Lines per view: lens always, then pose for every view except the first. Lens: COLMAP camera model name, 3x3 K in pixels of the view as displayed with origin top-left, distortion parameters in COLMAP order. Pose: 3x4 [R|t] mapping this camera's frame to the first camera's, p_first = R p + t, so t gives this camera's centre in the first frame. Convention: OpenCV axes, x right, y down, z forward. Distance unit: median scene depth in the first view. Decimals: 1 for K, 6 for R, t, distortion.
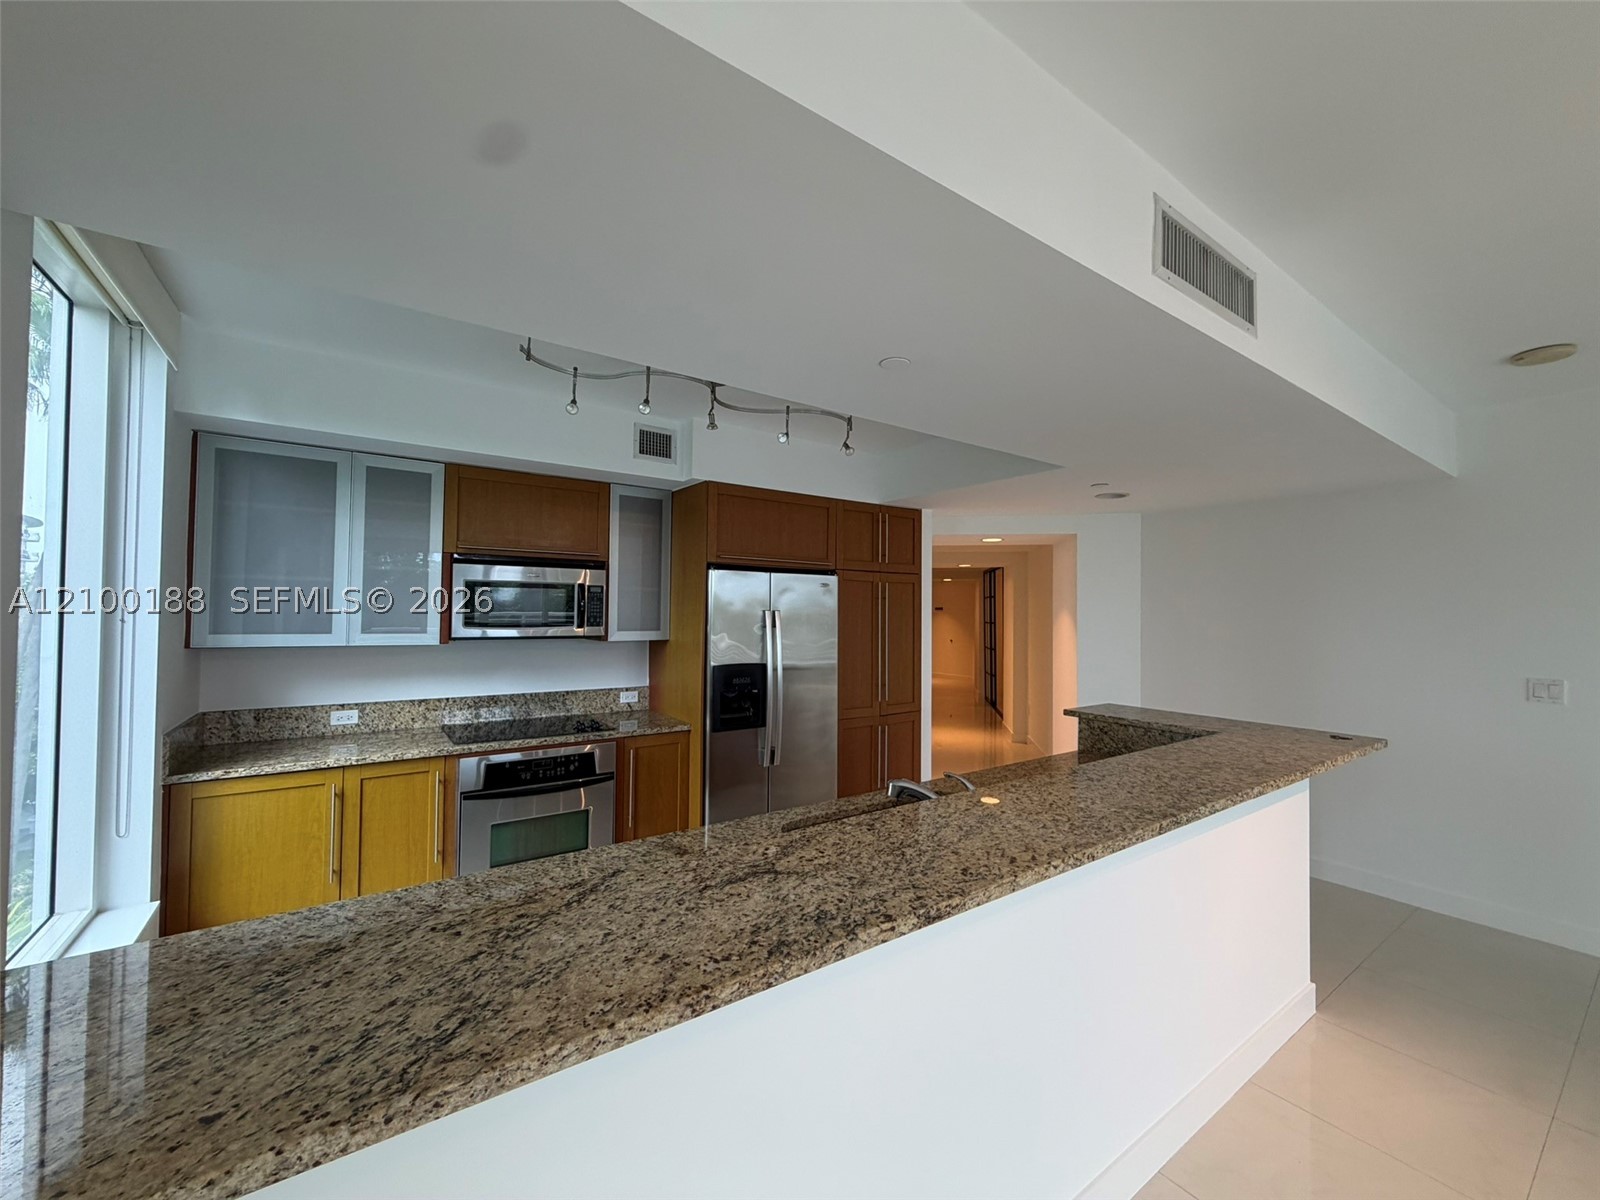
lens RADIAL K [[638.6, 0, 796.3], [0, 638.6, 598.2], [0, 0, 1]] dist [0.002424, -0.001048]
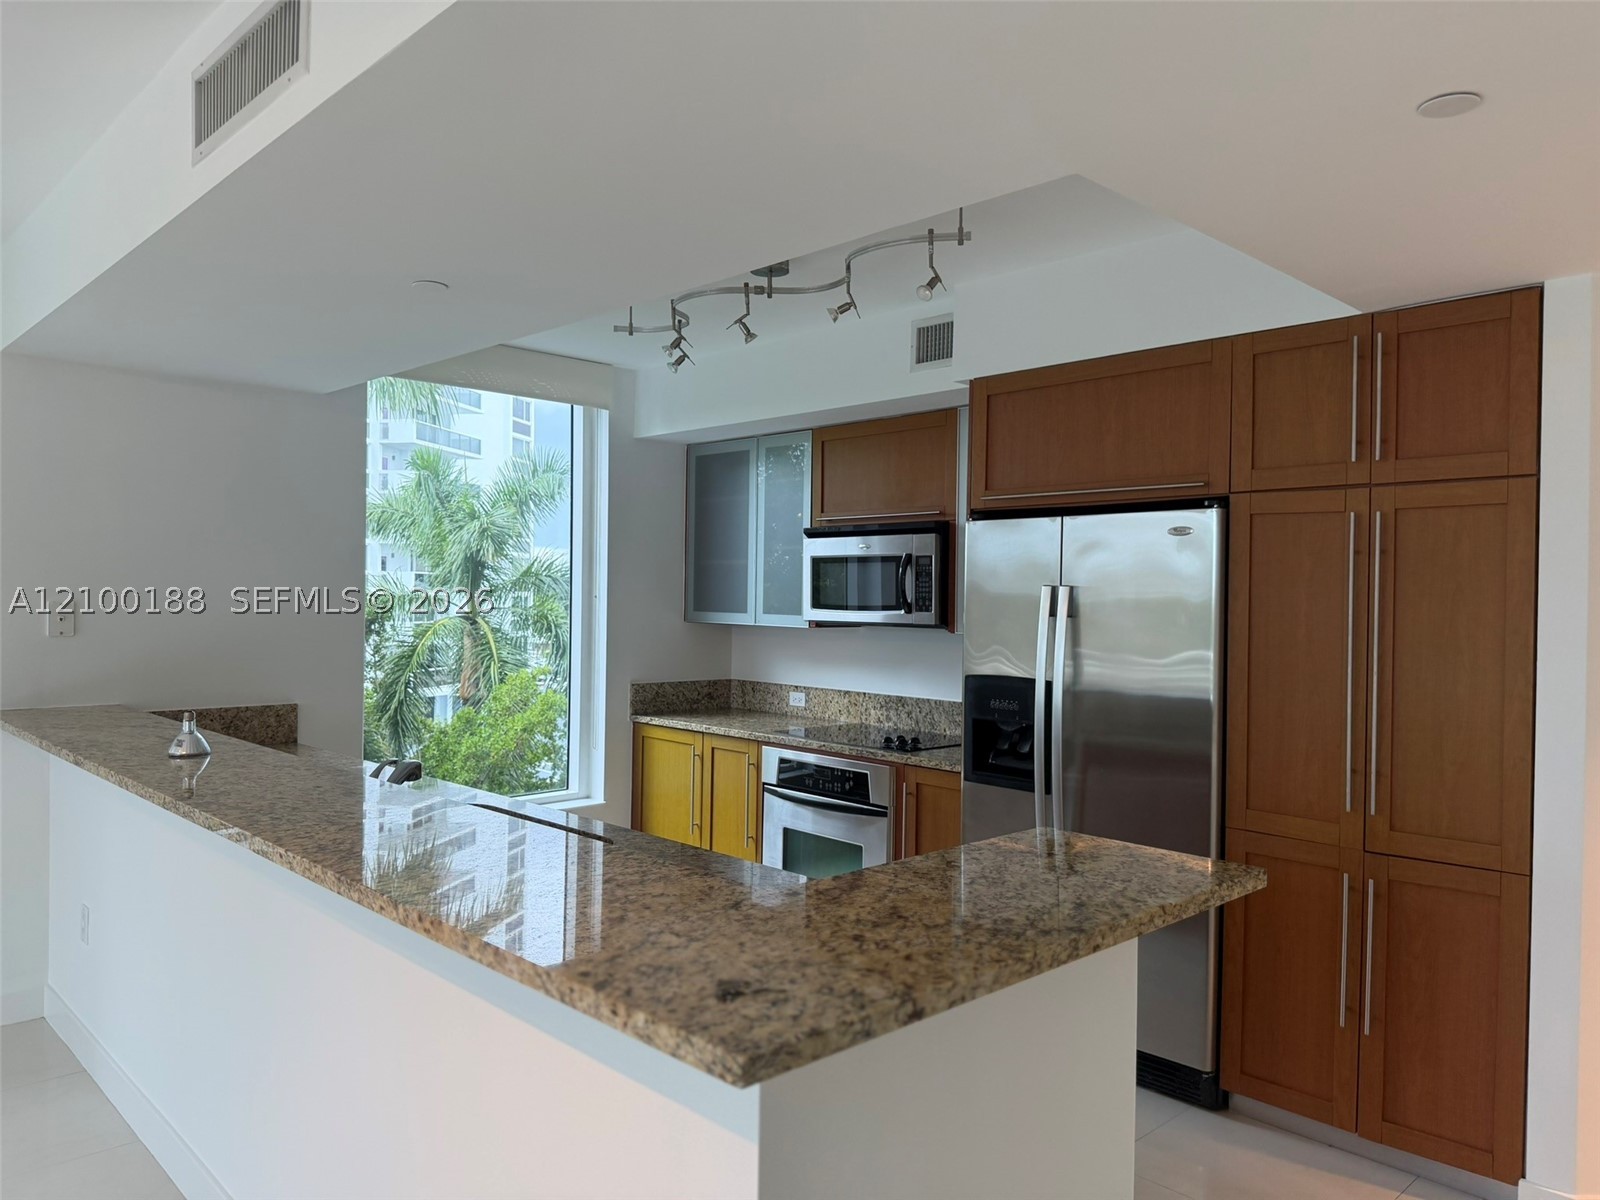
lens RADIAL K [[1112.3, 0, 802.4], [0, 1112.3, 608.3], [0, 0, 1]] dist [0.100523, -0.162597]
pose [[0.162764, 0.000024, -0.986665, 0.953760], [0.006805, 0.999976, 0.001147, 0.039649], [0.986642, -0.006901, 0.162760, 0.682477]]
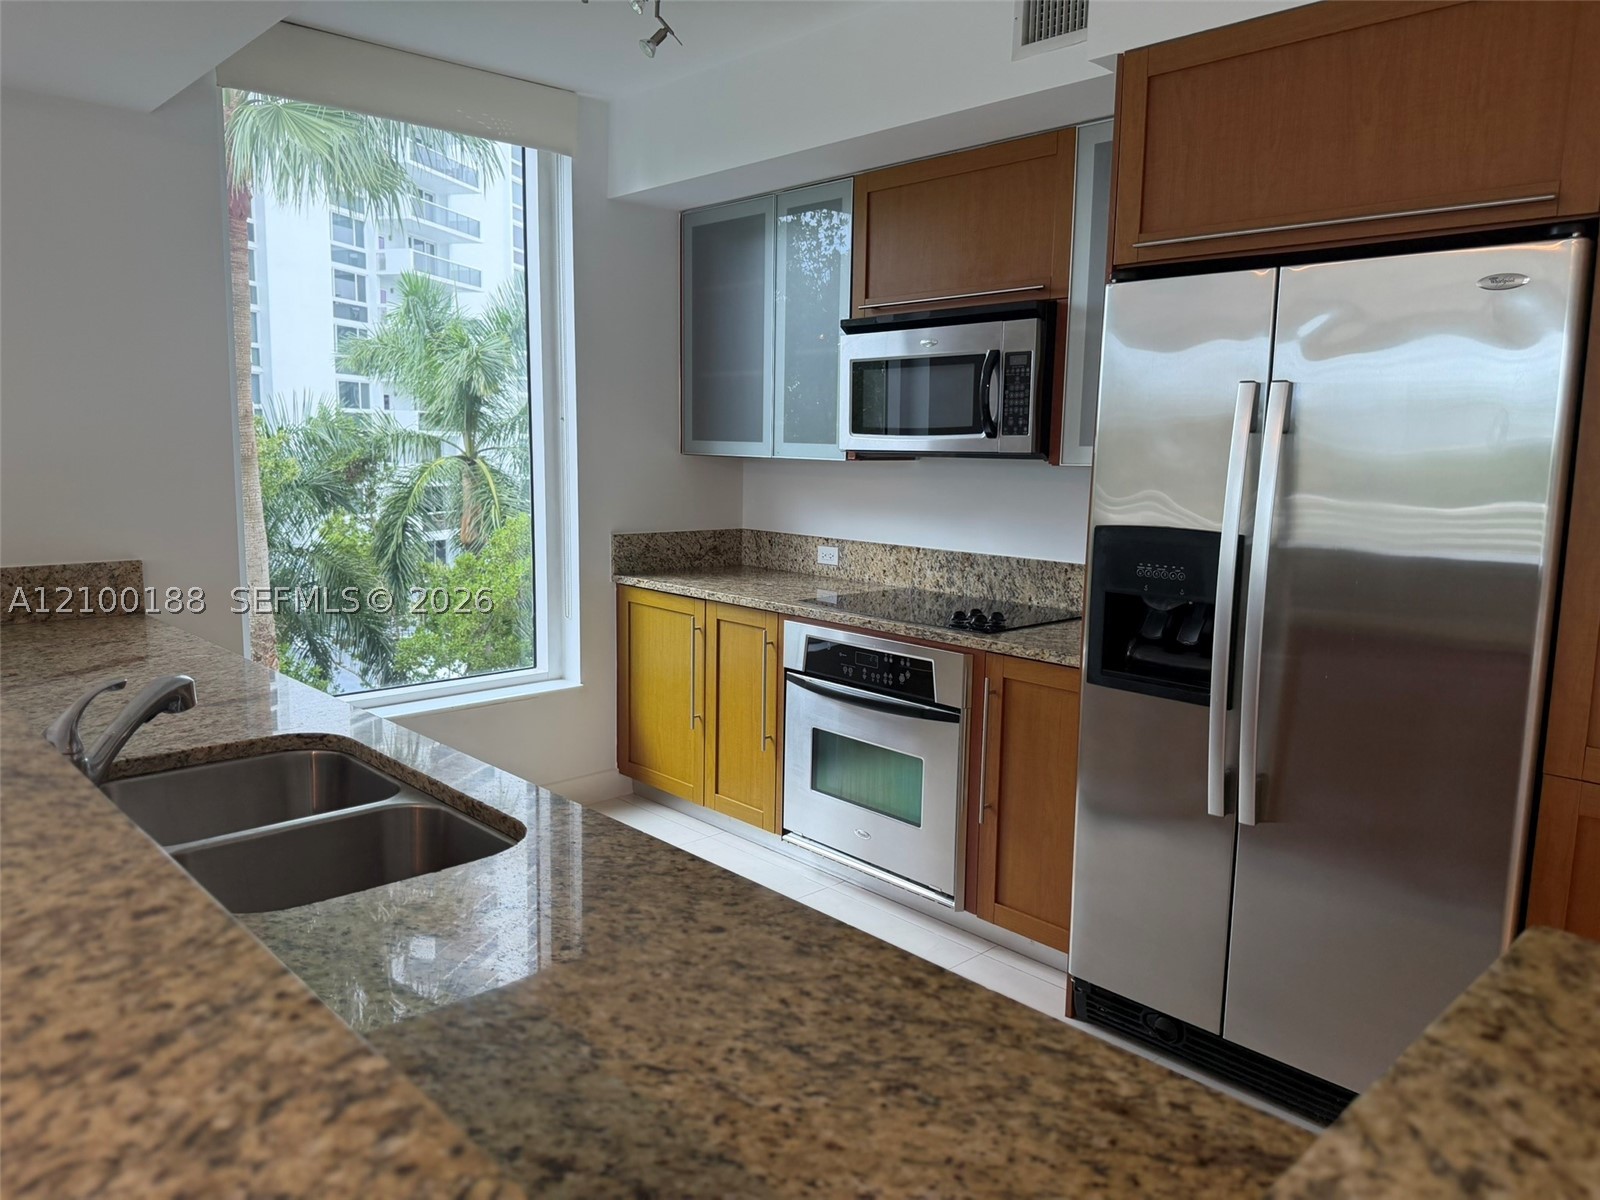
lens RADIAL K [[1112.3, 0, 802.4], [0, 1112.3, 608.3], [0, 0, 1]] dist [0.100523, -0.162597]
pose [[0.150644, 0.137086, -0.979037, 0.578234], [0.004562, 0.990232, 0.139355, 0.058652], [0.988578, -0.025460, 0.148547, 0.722798]]
